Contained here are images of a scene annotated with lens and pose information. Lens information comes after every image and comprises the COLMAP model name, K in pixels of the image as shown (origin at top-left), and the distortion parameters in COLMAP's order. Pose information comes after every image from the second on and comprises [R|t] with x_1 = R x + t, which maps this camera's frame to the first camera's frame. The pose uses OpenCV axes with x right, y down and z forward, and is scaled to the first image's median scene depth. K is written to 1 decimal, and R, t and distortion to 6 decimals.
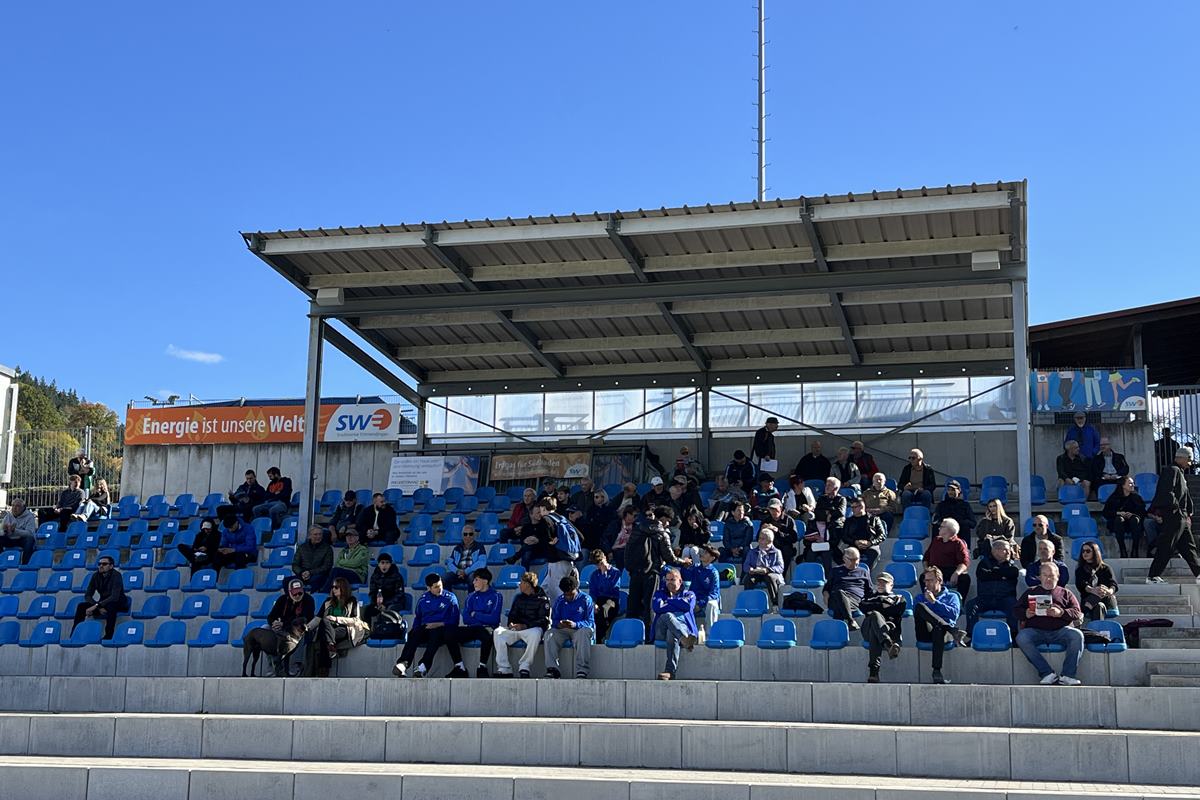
lens RADIAL K [[1584.6, 0, 600.0], [0, 1584.6, 400.0], [0, 0, 1]] dist [0.157386, -0.481570]
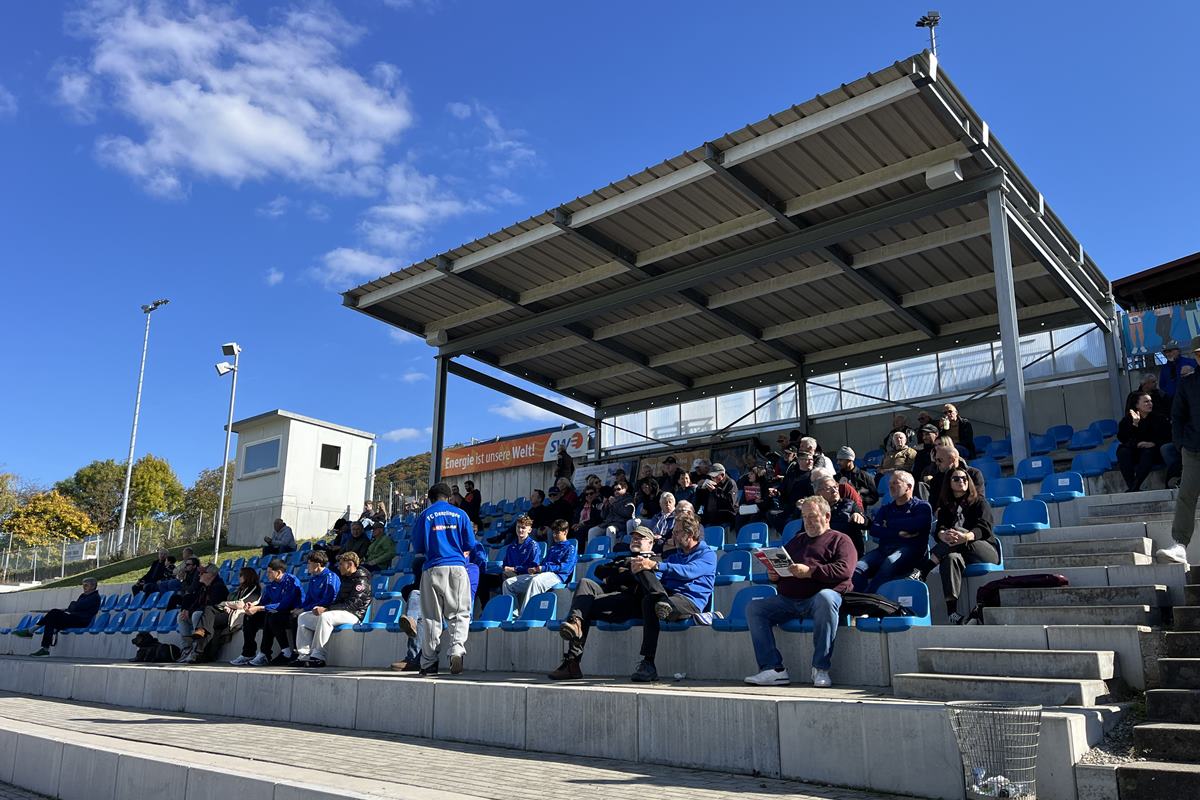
lens RADIAL K [[929.0, 0, 600.1], [0, 929.0, 409.0], [0, 0, 1]] dist [0.065437, -0.077954]
pose [[0.891926, -0.115550, -0.437167, 0.223070], [0.088680, 0.992723, -0.081462, 0.052760], [0.443399, 0.033890, 0.895683, 0.359603]]
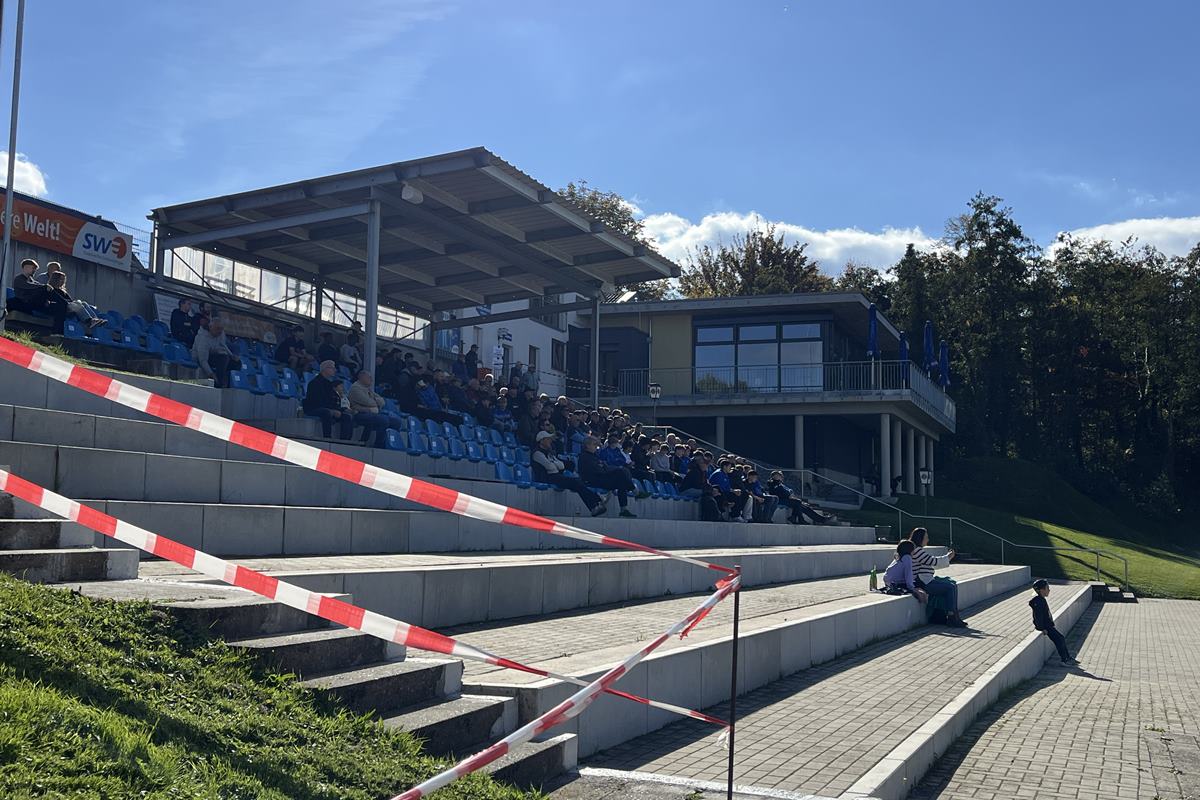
lens RADIAL K [[1341.5, 0, 600.0], [0, 1341.5, 400.0], [0, 0, 1]] dist [0.100243, -0.012507]
pose [[0.114633, 0.083437, 0.989898, -0.998176], [-0.194815, 0.979006, -0.059959, 0.104267], [-0.974118, -0.185974, 0.128481, 0.618145]]
